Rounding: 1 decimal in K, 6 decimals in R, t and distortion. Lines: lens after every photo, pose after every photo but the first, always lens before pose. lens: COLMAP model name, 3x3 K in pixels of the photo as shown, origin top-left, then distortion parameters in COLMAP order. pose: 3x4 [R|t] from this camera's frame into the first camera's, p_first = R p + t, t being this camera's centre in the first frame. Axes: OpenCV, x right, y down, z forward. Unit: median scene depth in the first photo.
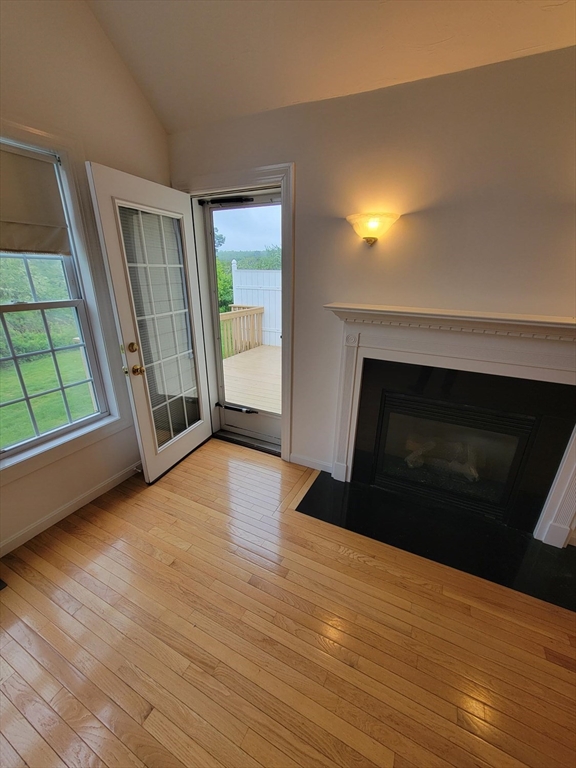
lens RADIAL K [[314.3, 0, 288.9], [0, 314.3, 390.2], [0, 0, 1]] dist [-0.003721, -0.000105]
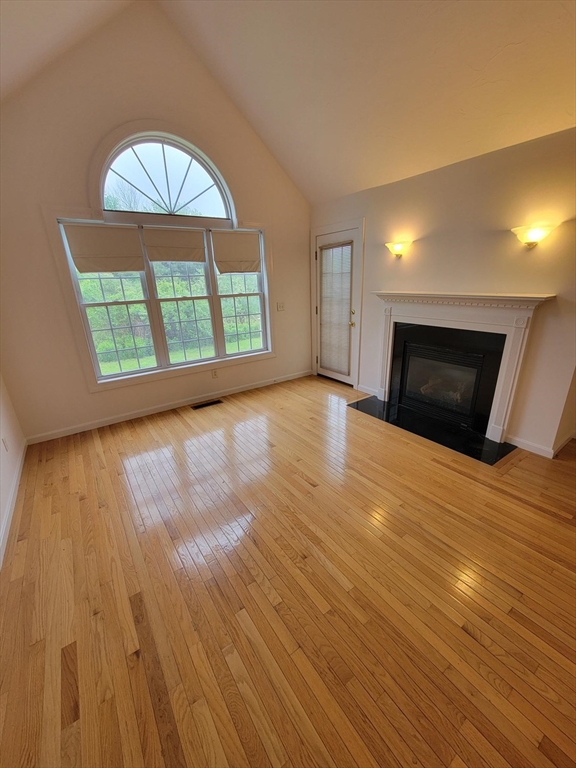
lens RADIAL K [[314.3, 0, 288.9], [0, 314.3, 390.2], [0, 0, 1]] dist [-0.003721, -0.000105]
pose [[0.877264, 0.121533, -0.464368, 0.597099], [-0.129978, 0.991419, 0.013922, 0.333039], [0.462075, 0.048144, 0.885533, -0.816183]]
